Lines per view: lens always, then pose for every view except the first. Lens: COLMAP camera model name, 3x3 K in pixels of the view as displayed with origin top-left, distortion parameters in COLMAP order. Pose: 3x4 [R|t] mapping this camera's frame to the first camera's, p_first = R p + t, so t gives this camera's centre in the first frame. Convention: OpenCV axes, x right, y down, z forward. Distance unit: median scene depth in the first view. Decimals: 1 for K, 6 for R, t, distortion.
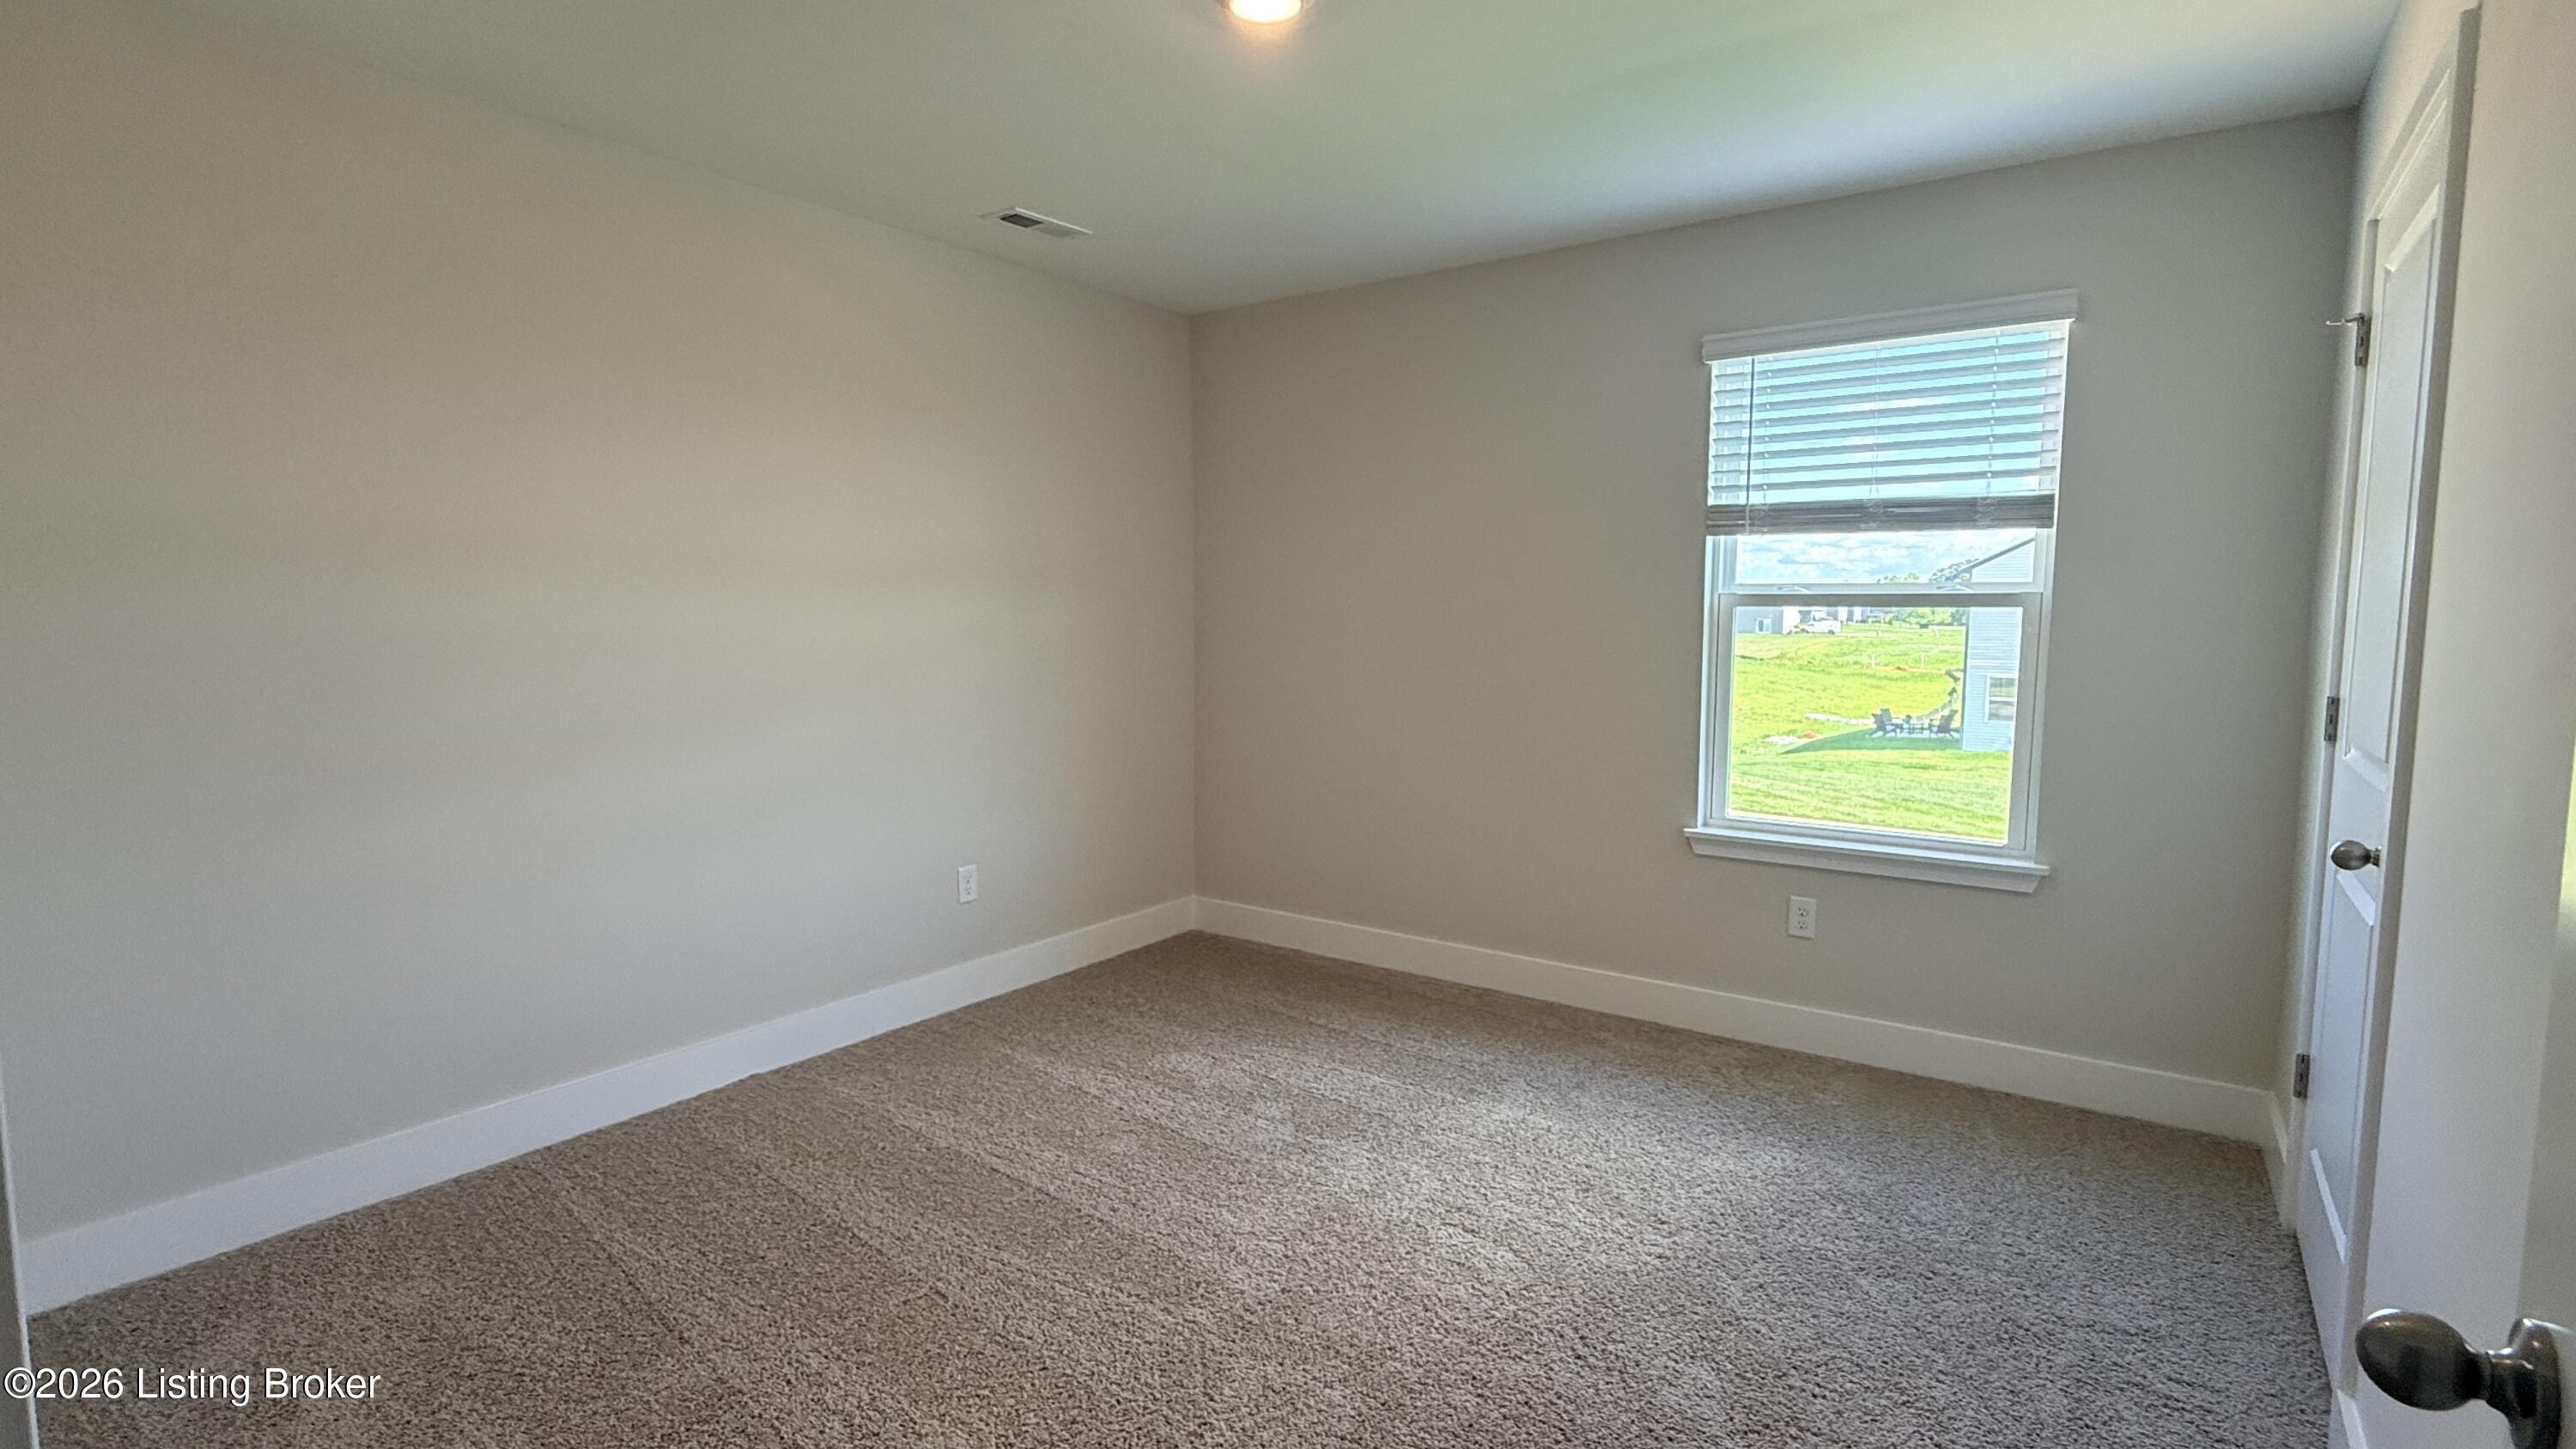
lens RADIAL K [[1203.8, 0, 1288.0], [0, 1203.8, 724.5], [0, 0, 1]] dist [-0.002539, -0.000627]
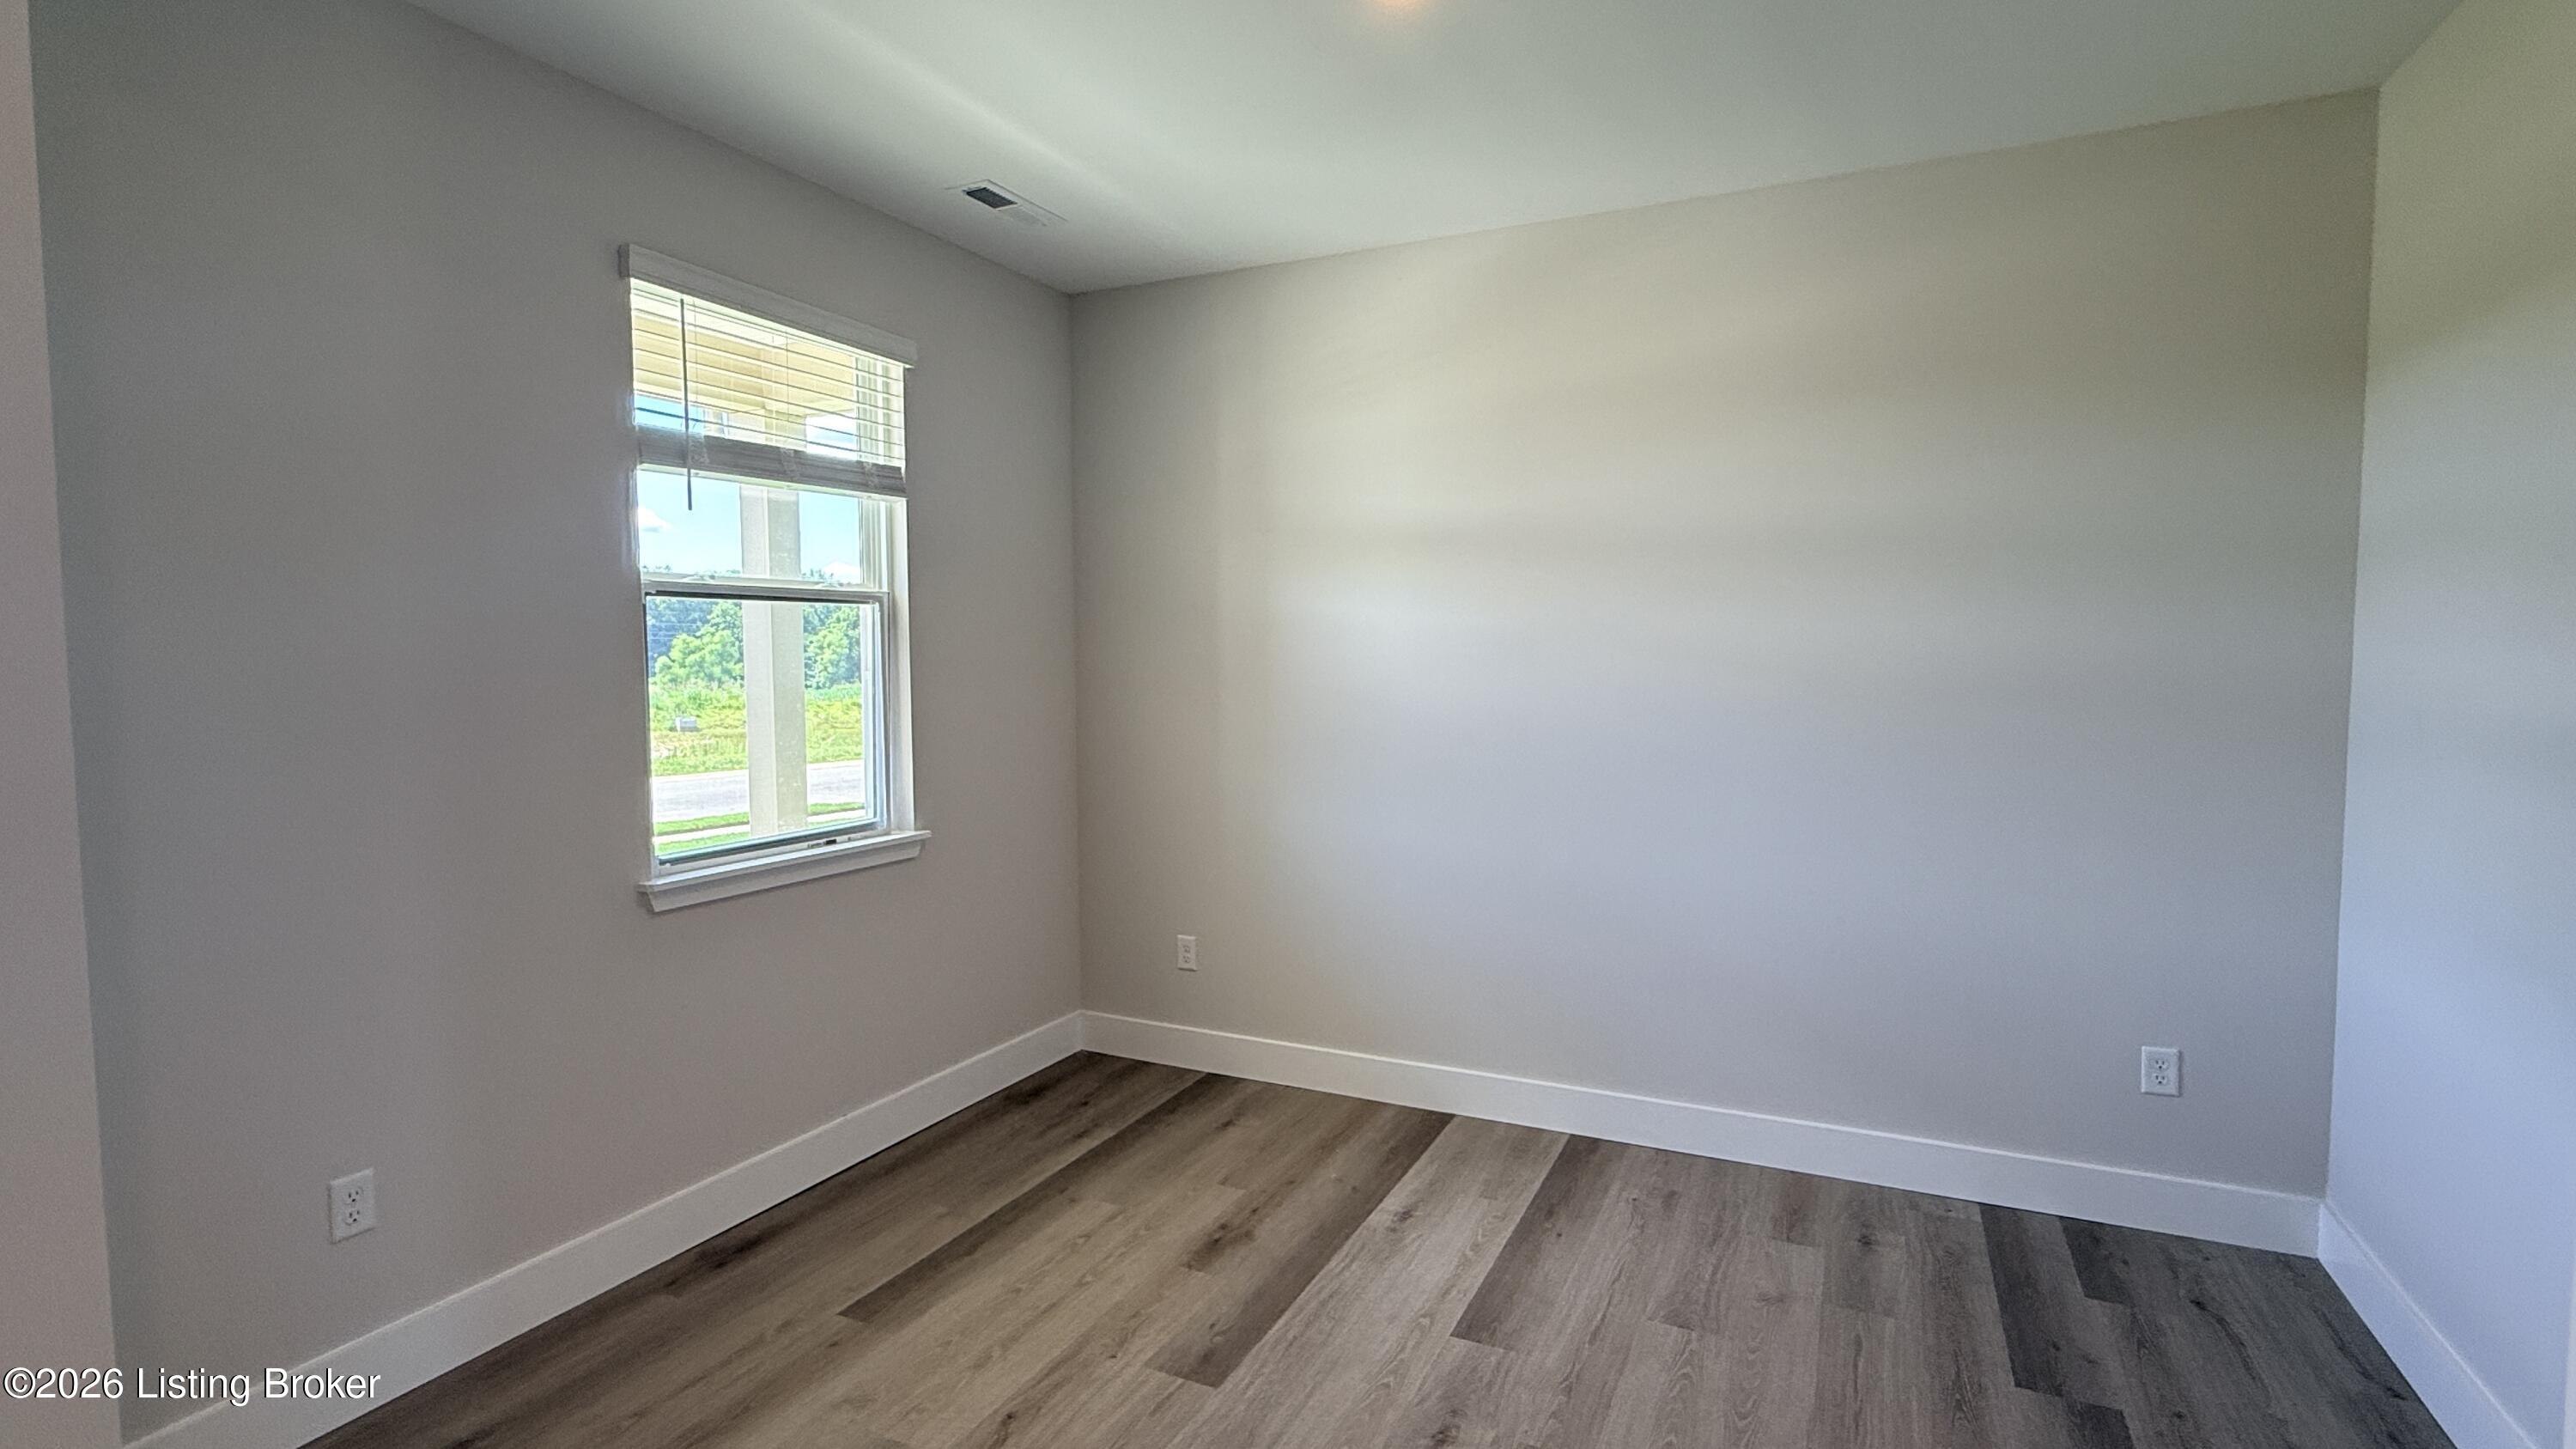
lens RADIAL K [[1203.8, 0, 1288.0], [0, 1203.8, 724.5], [0, 0, 1]] dist [-0.002539, -0.000627]
pose [[-0.184030, -0.063047, 0.980897, -0.518159], [0.076049, 0.994036, 0.078159, -0.045292], [-0.979974, 0.088980, -0.178138, 0.769899]]
